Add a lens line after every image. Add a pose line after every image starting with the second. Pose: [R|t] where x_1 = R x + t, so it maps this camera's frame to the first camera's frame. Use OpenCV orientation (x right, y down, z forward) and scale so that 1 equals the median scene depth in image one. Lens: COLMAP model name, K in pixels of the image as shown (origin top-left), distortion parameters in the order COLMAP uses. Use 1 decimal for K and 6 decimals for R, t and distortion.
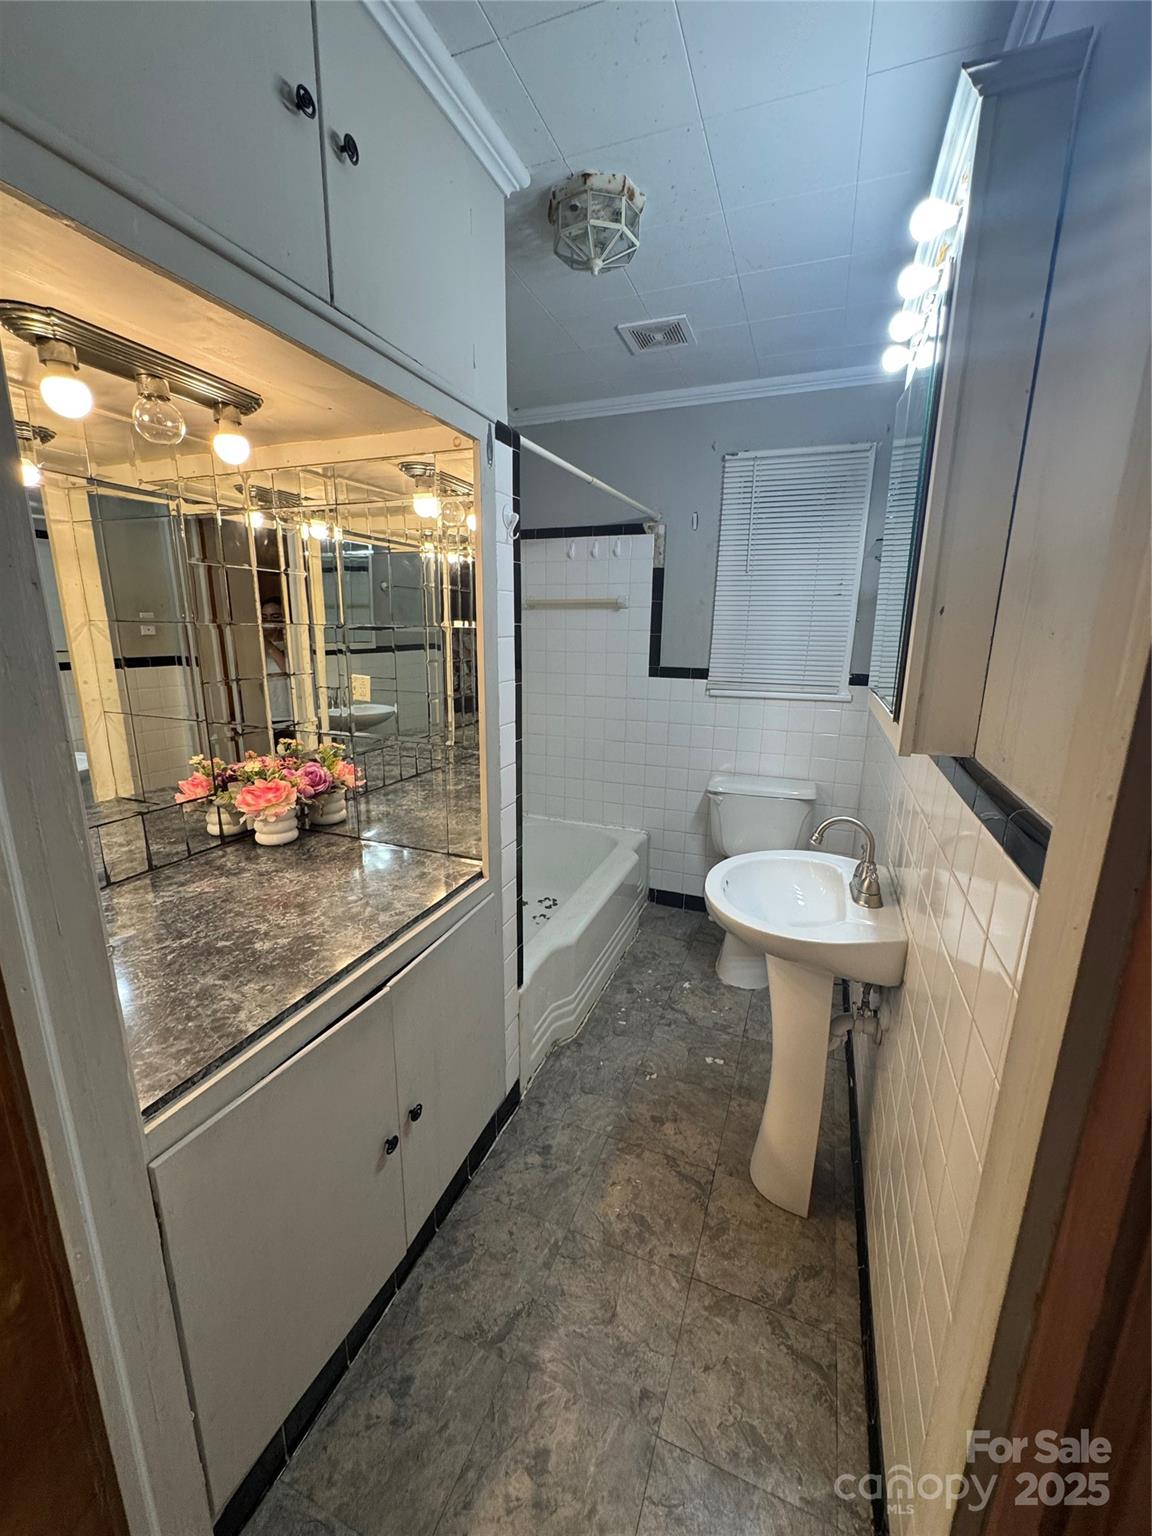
lens RADIAL K [[611.8, 0, 578.8], [0, 611.8, 766.9], [0, 0, 1]] dist [-0.001721, 0.000027]
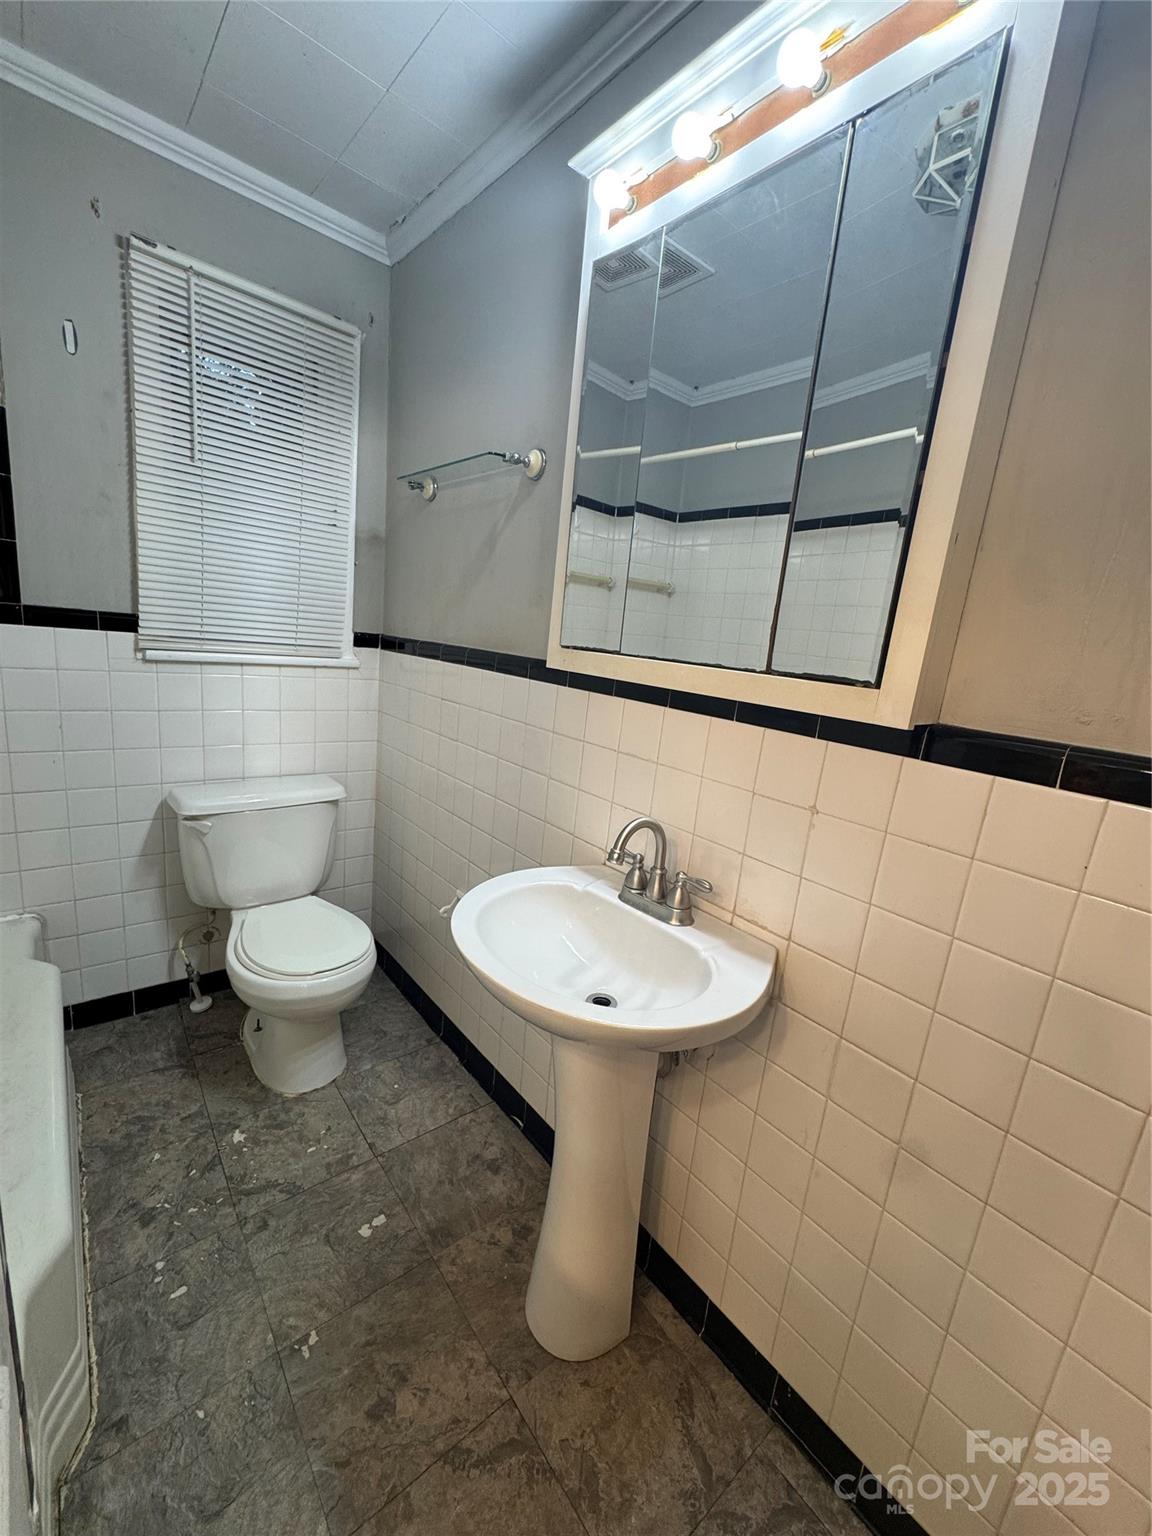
lens RADIAL K [[611.8, 0, 574.3], [0, 611.8, 768.5], [0, 0, 1]] dist [-0.001721, 0.000027]
pose [[0.482243, -0.149862, 0.863124, -0.129330], [0.107221, 0.987949, 0.111628, -0.037270], [-0.869451, 0.038714, 0.492500, 0.383900]]
